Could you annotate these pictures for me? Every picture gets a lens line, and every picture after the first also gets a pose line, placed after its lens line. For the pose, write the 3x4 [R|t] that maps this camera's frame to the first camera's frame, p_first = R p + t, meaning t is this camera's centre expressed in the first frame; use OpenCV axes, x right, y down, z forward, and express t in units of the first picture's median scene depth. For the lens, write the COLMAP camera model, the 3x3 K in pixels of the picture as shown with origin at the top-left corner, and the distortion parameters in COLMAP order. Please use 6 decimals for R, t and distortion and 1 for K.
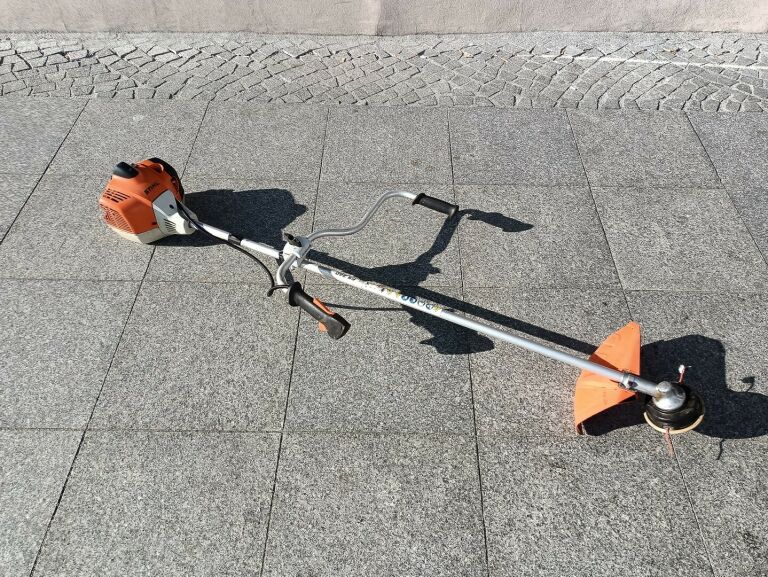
lens RADIAL K [[576.3, 0, 393.2], [0, 576.3, 288.1], [0, 0, 1]] dist [0.067194, -0.077074]
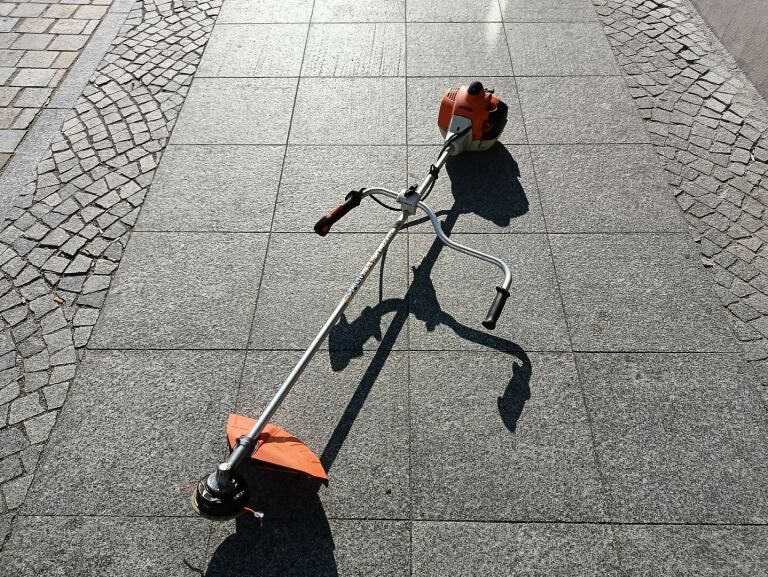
lens RADIAL K [[569.5, 0, 384.0], [0, 569.5, 288.5], [0, 0, 1]] dist [0.069791, -0.109630]
pose [[-0.007412, 0.775671, -0.631093, 0.629507], [-0.757413, 0.407704, 0.510002, -0.489202], [0.652893, 0.481779, 0.584482, 0.347224]]
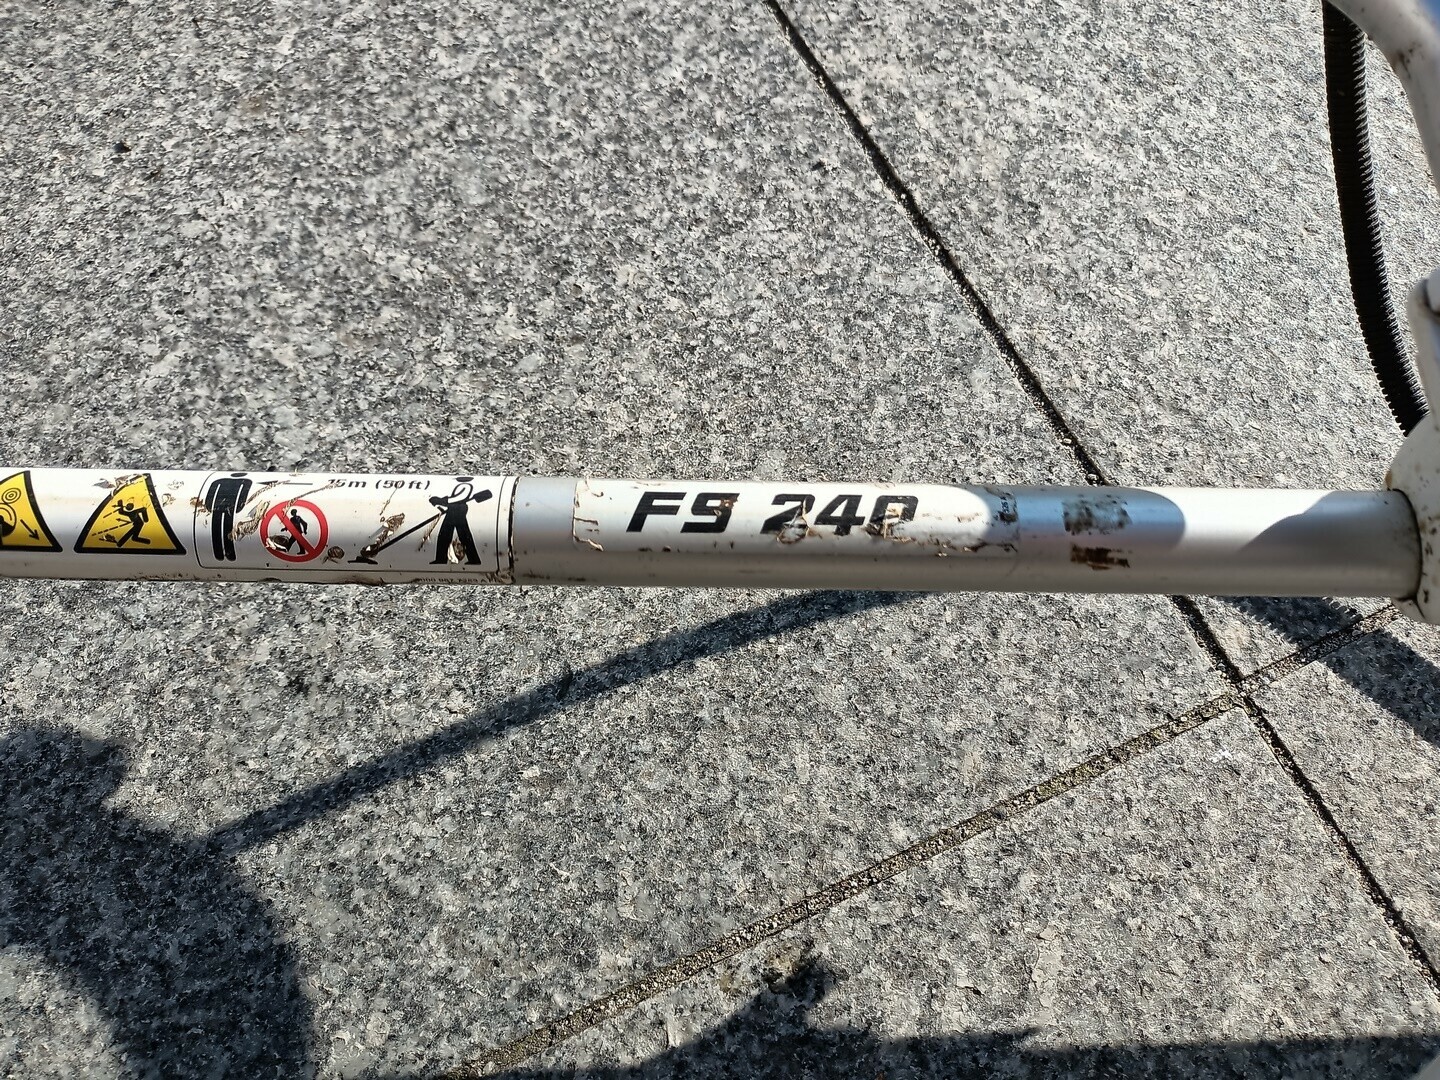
lens RADIAL K [[1075.9, 0, 734.0], [0, 1075.9, 539.7], [0, 0, 1]] dist [0.065010, -0.090556]
pose [[-0.901655, 0.389984, -0.186896, -0.045703], [-0.336257, -0.360471, 0.870053, -0.129222], [0.271936, 0.847333, 0.456156, 0.838966]]
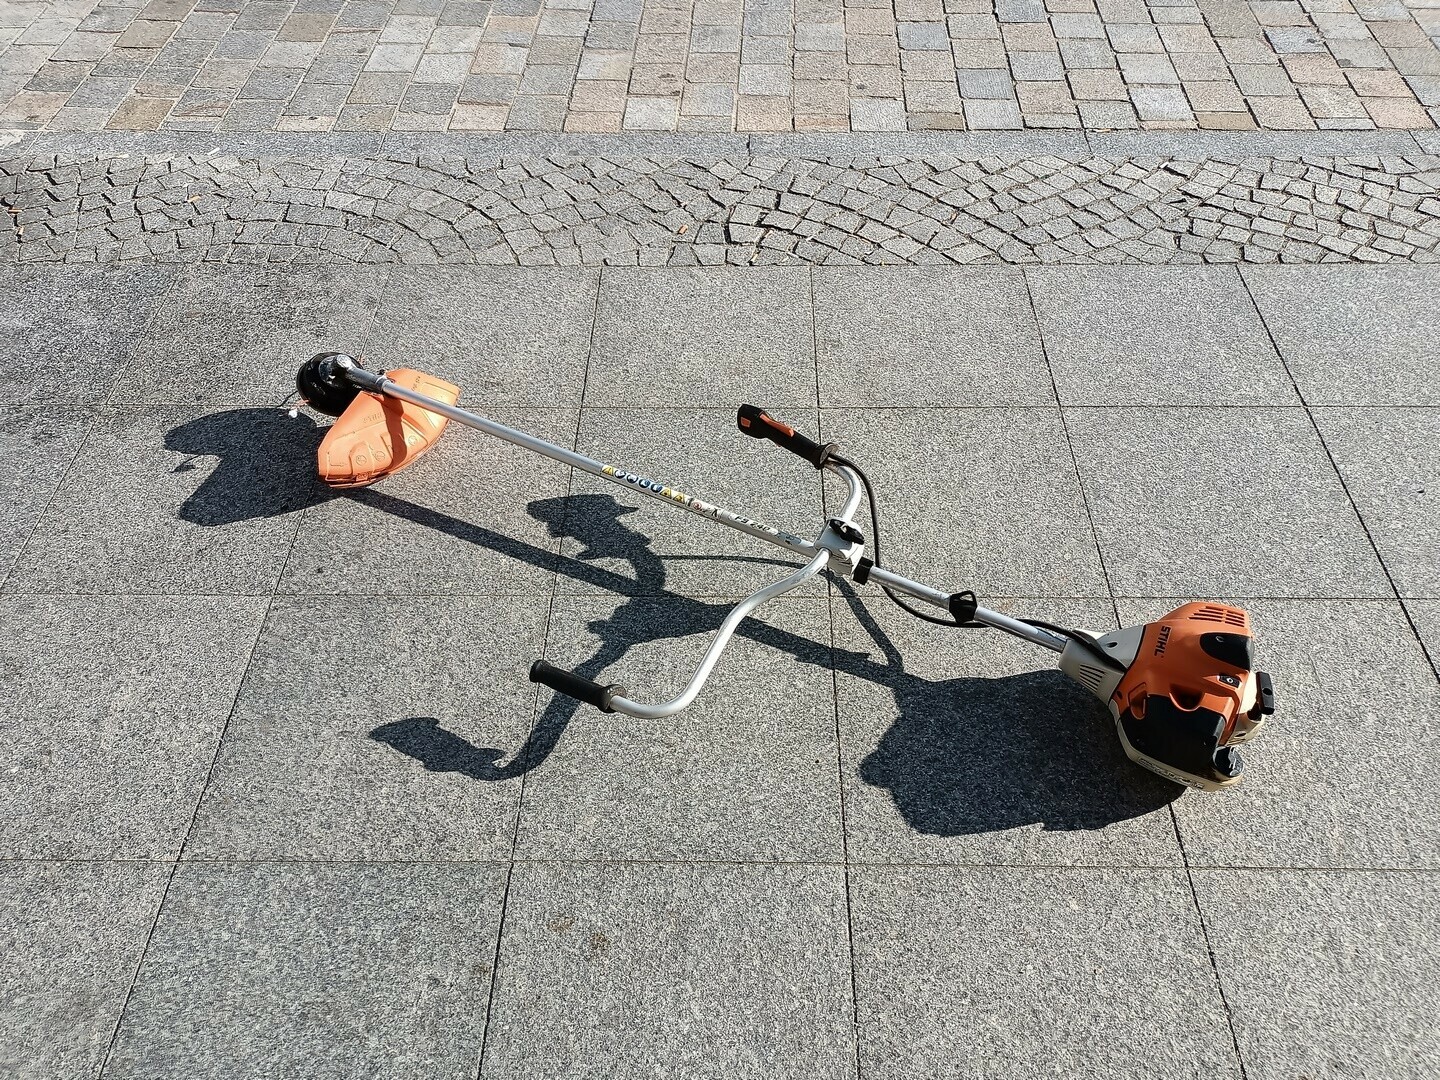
lens RADIAL K [[1075.9, 0, 734.0], [0, 1075.9, 539.7], [0, 0, 1]] dist [0.065010, -0.090556]
pose [[-0.999982, -0.003884, -0.004581, -0.052627], [-0.003880, -0.164445, 0.986379, -1.015030], [-0.004584, 0.986379, 0.164427, 0.745760]]
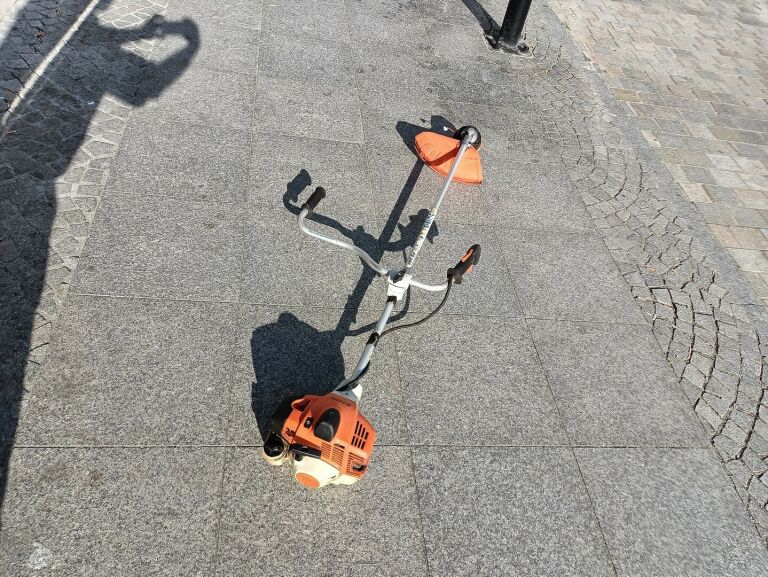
lens RADIAL K [[584.8, 0, 385.7], [0, 584.8, 278.7], [0, 0, 1]] dist [0.106712, -0.209616]
pose [[-0.115765, -0.734136, 0.669061, -0.820249], [0.613661, 0.476798, 0.629352, -0.710698], [-0.781037, 0.483434, 0.395315, 0.524353]]
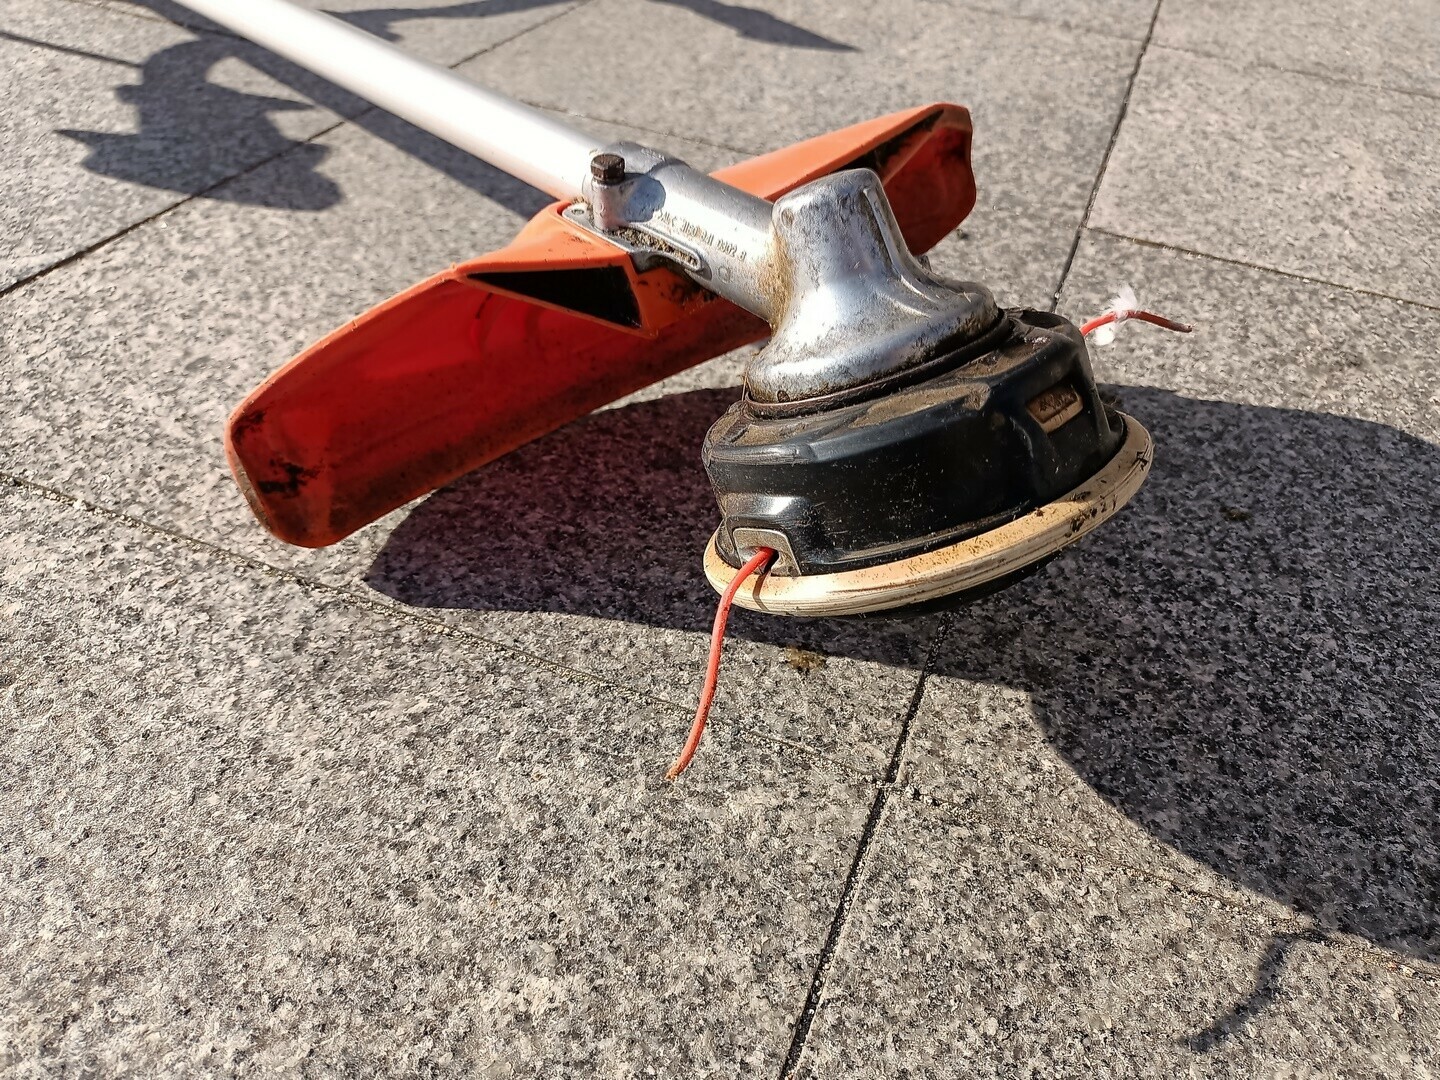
lens RADIAL K [[1108.8, 0, 720.0], [0, 1108.8, 540.0], [0, 0, 1]] dist [0.050811, -0.108917]
pose [[0.932563, 0.271866, -0.237519, 0.388117], [-0.312790, 0.936988, -0.155616, 0.206847], [0.180246, 0.219415, 0.958837, 0.596835]]
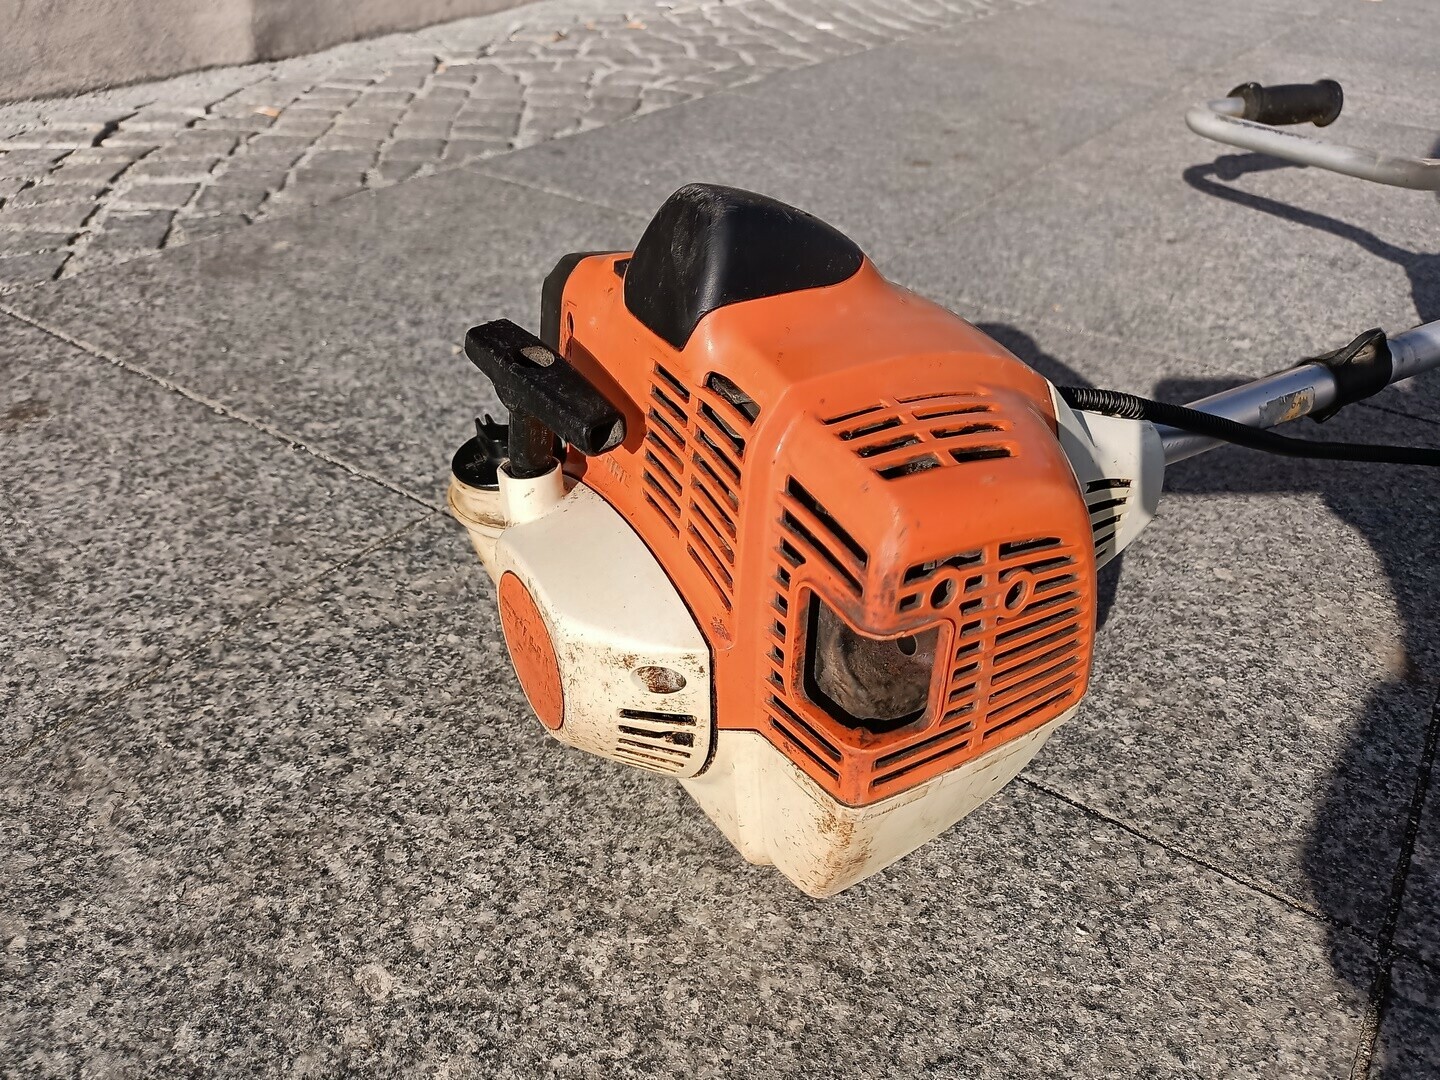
lens RADIAL K [[1108.8, 0, 720.0], [0, 1108.8, 540.0], [0, 0, 1]] dist [0.050811, -0.108917]
pose [[0.560870, -0.459232, 0.688862, -0.604364], [0.621183, 0.783491, 0.016550, -0.160765], [-0.547317, 0.418627, 0.724704, 0.848728]]
